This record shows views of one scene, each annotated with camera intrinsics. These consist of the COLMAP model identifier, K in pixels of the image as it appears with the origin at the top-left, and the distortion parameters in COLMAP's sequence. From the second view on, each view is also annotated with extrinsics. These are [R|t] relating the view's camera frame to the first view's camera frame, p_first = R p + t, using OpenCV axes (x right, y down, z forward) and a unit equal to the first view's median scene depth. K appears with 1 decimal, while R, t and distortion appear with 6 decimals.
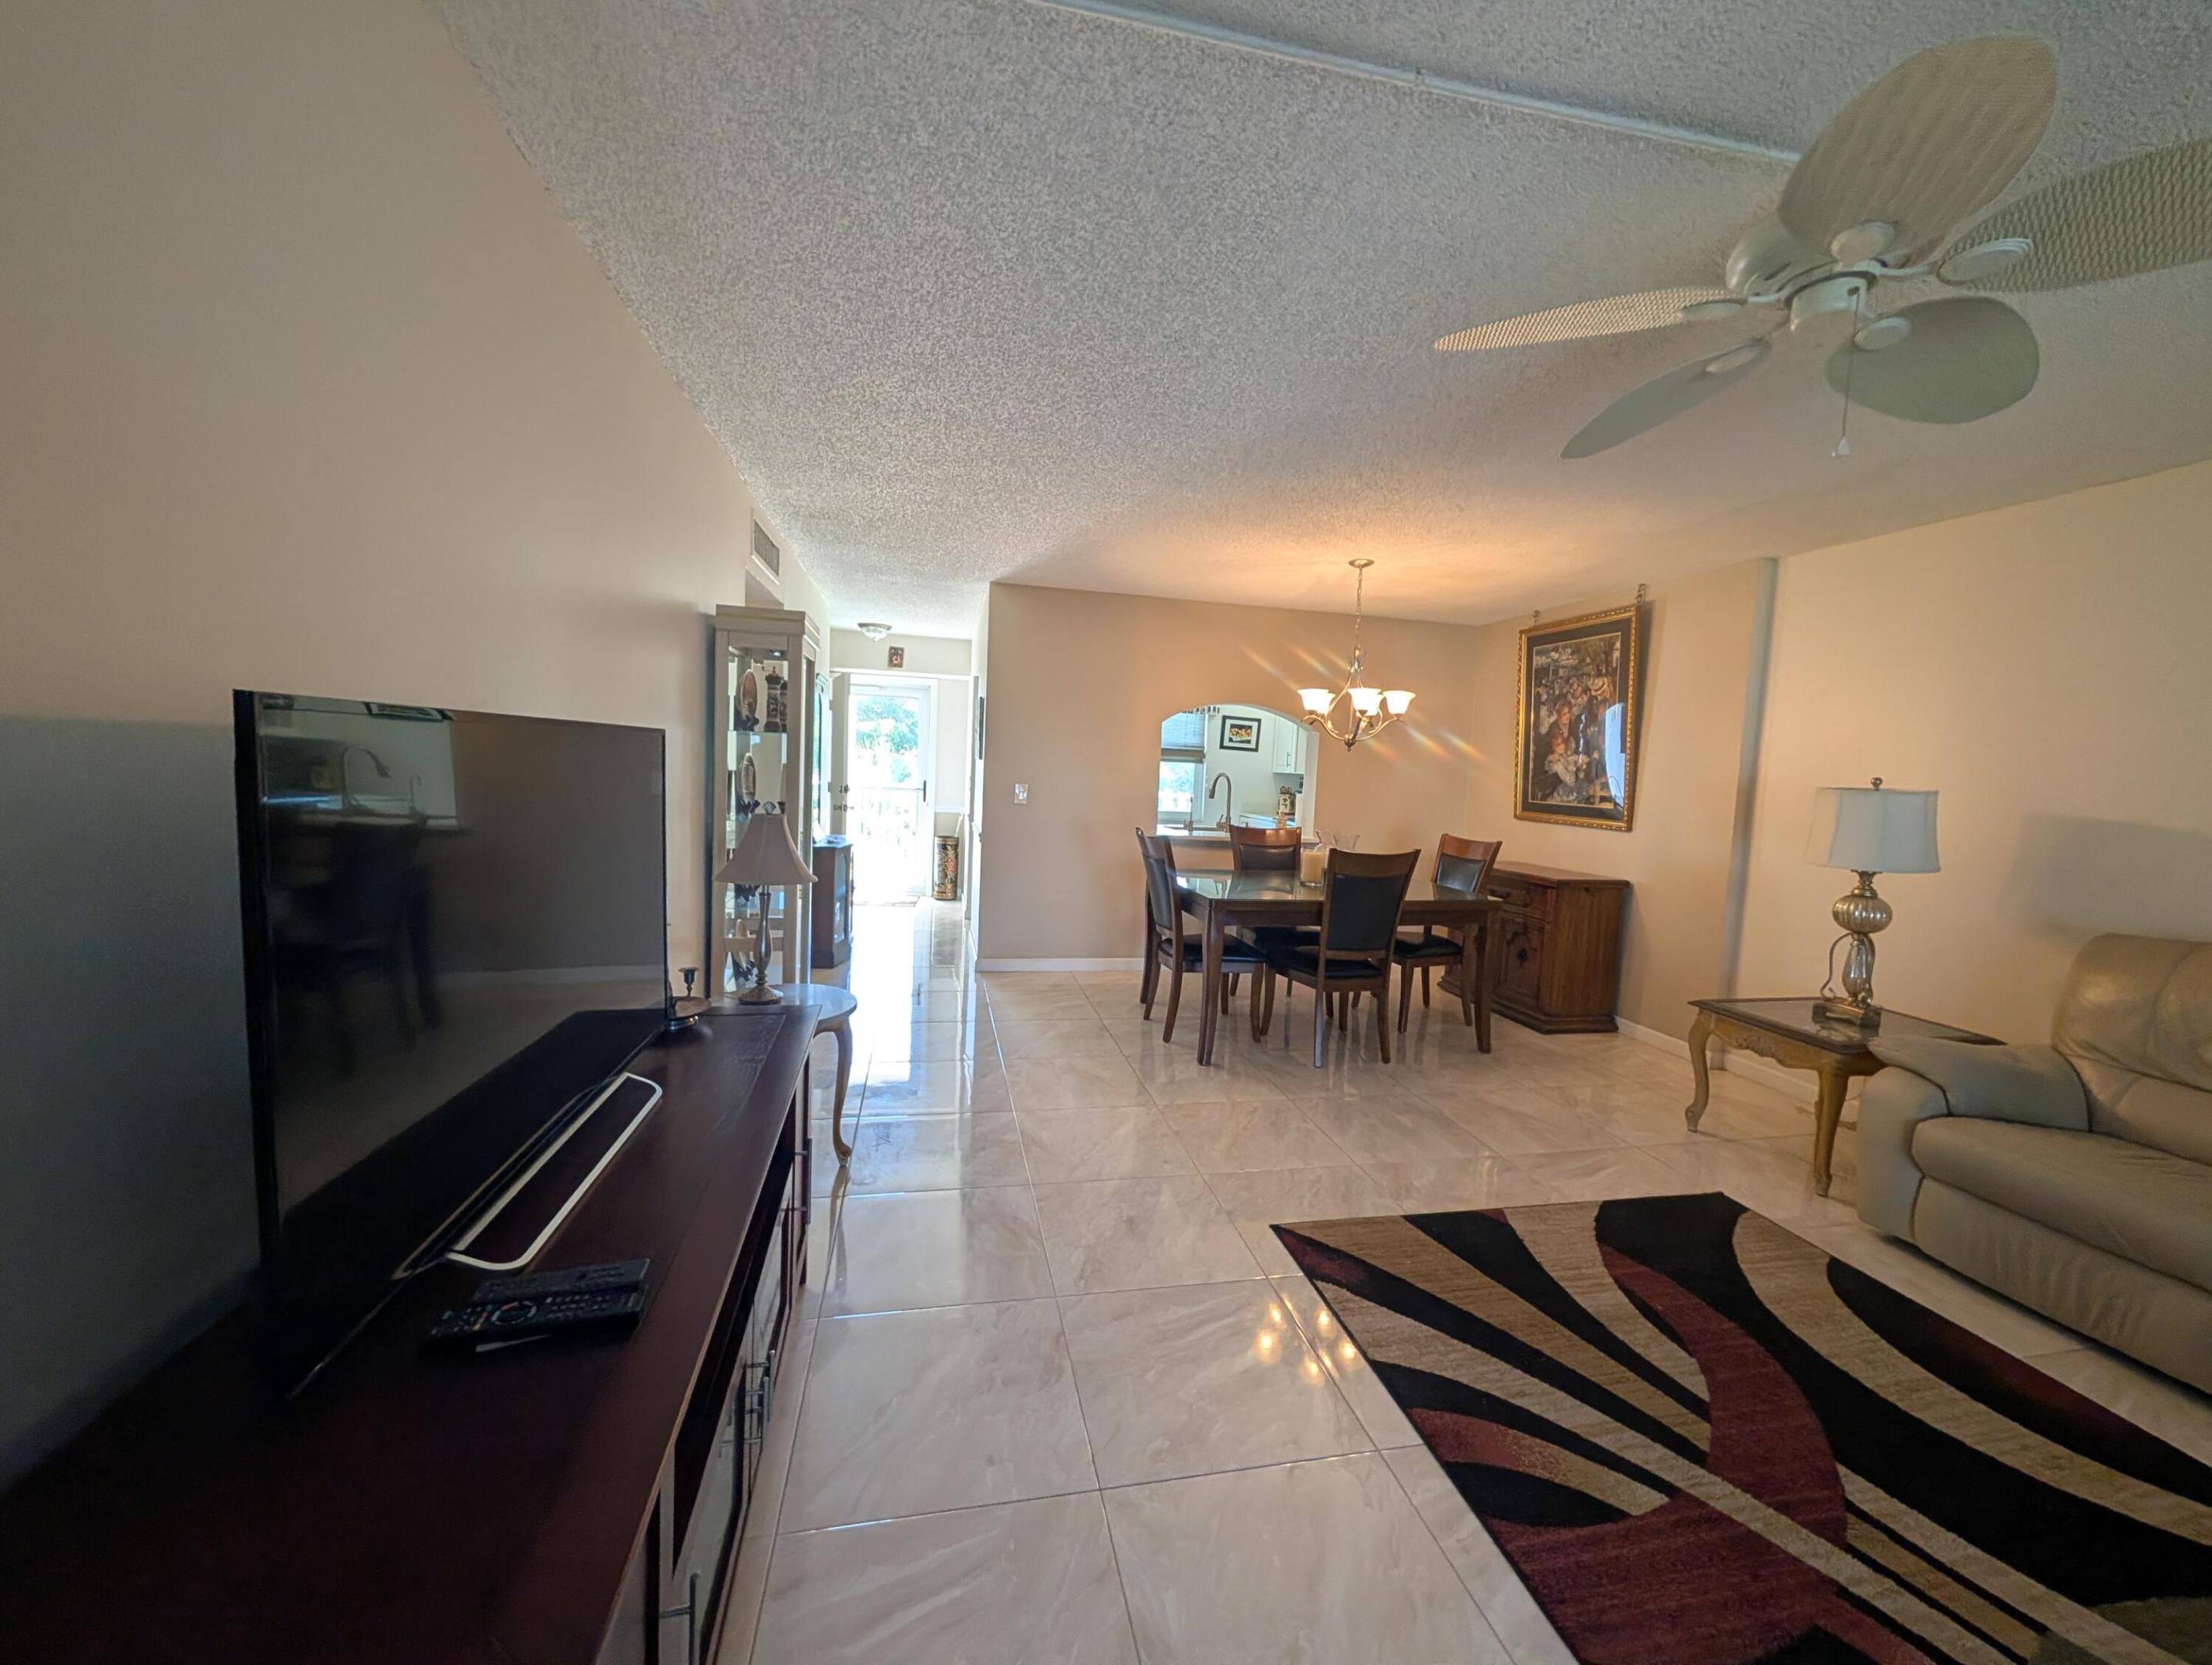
lens RADIAL K [[862.5, 0, 1103.0], [0, 862.5, 825.3], [0, 0, 1]] dist [0.003697, 0.000261]
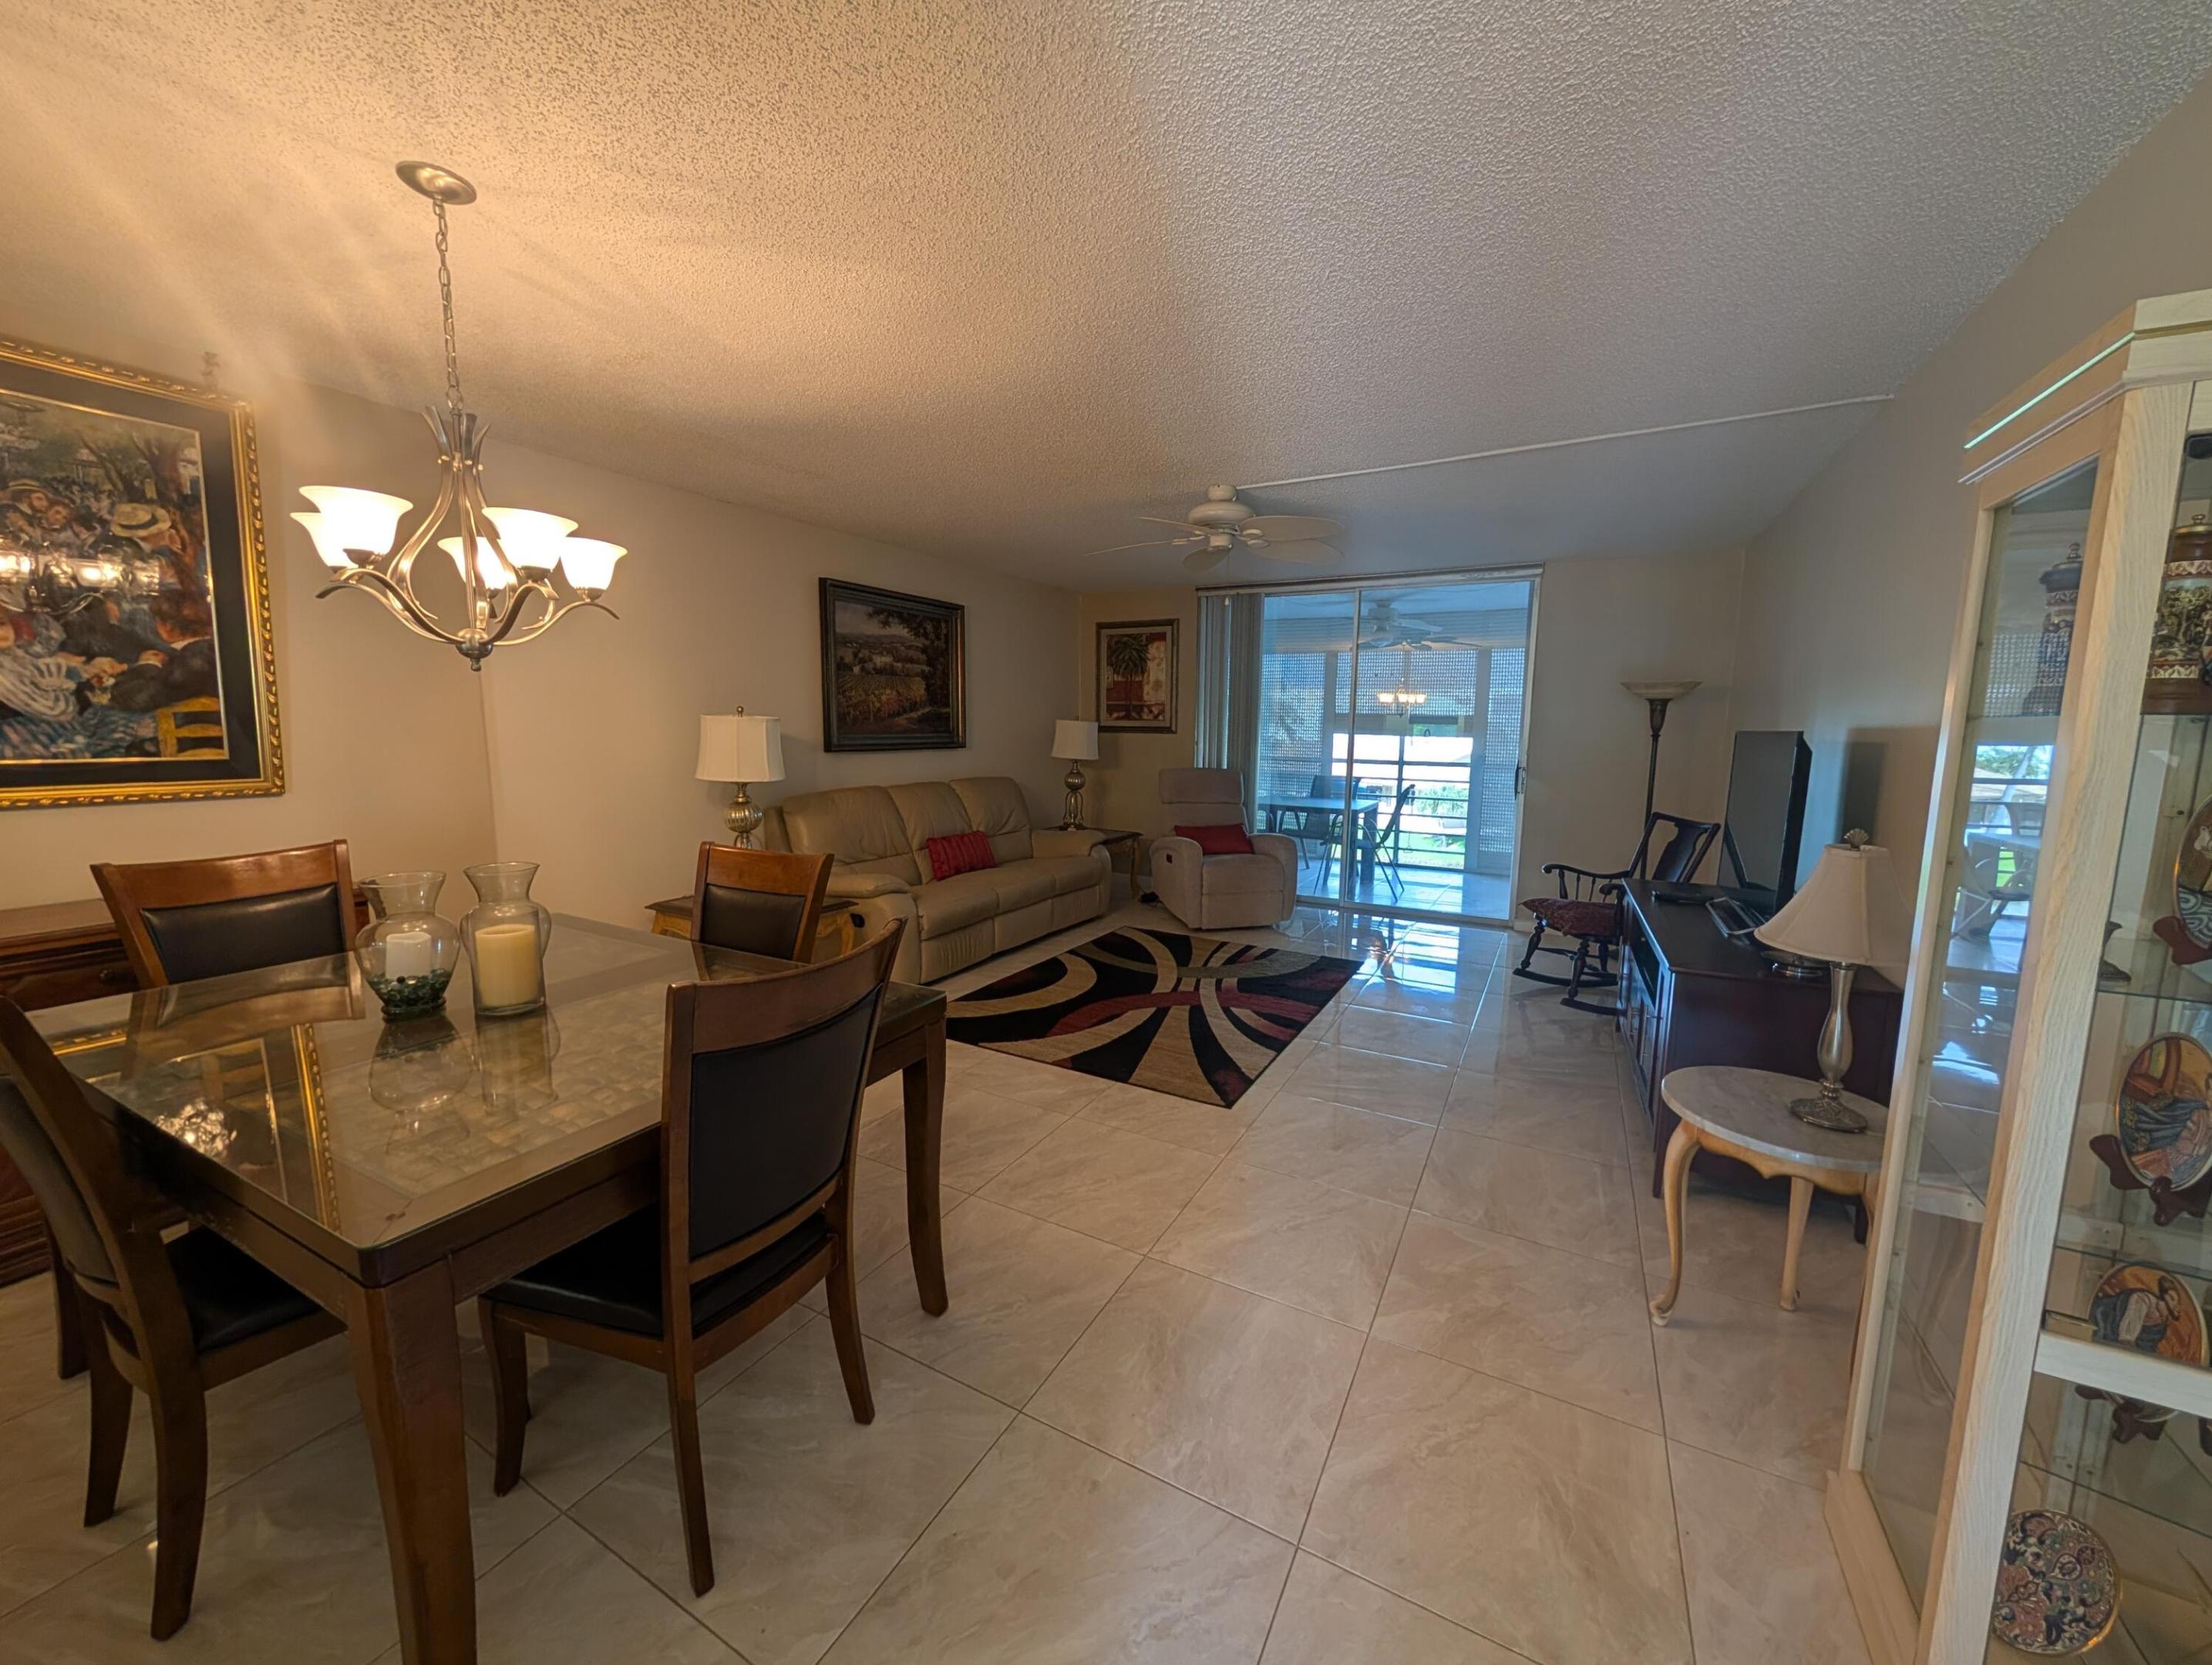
lens RADIAL K [[862.5, 0, 1103.3], [0, 862.5, 831.4], [0, 0, 1]] dist [0.003697, 0.000261]
pose [[-0.765385, -0.134620, 0.629335, -0.271083], [0.001322, 0.977547, 0.210713, -0.121137], [-0.643571, 0.162109, -0.748022, 1.412799]]
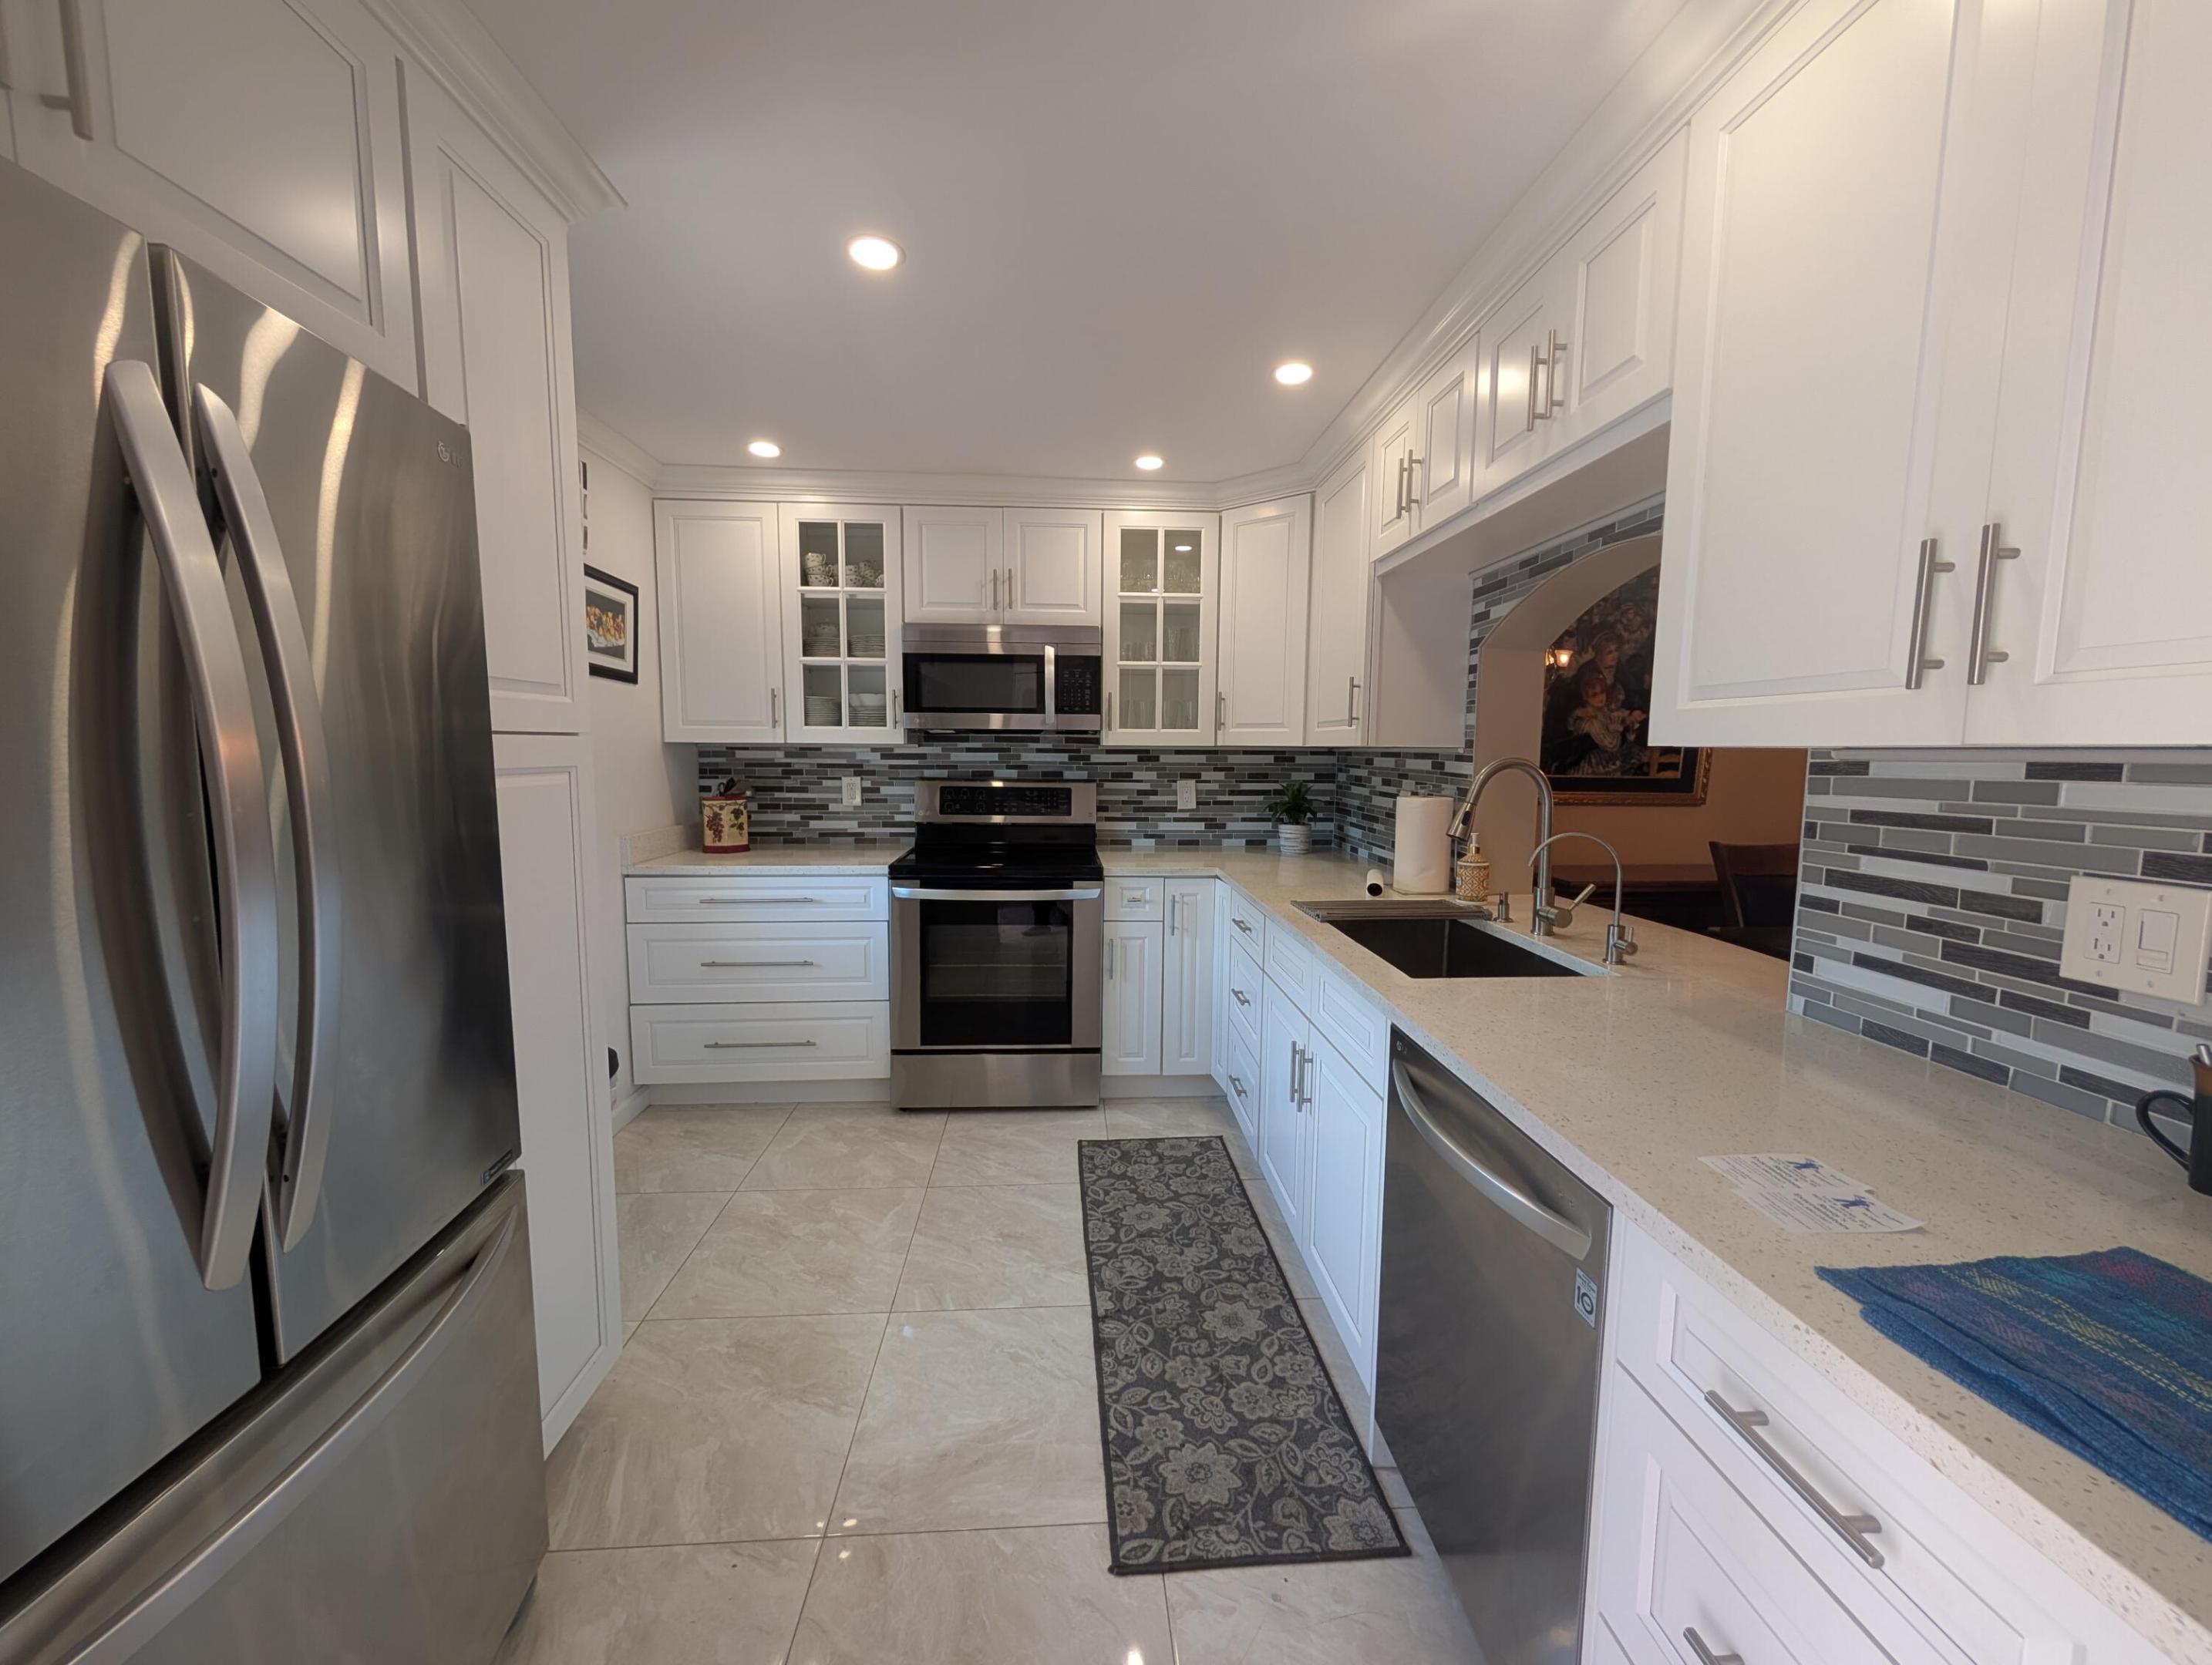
lens RADIAL K [[862.5, 0, 1115.1], [0, 862.5, 833.0], [0, 0, 1]] dist [0.003697, 0.000261]
pose [[0.129457, -0.146524, 0.980700, -0.352134], [0.066870, 0.988061, 0.138797, -0.152552], [-0.989328, 0.047611, 0.137709, 1.873172]]
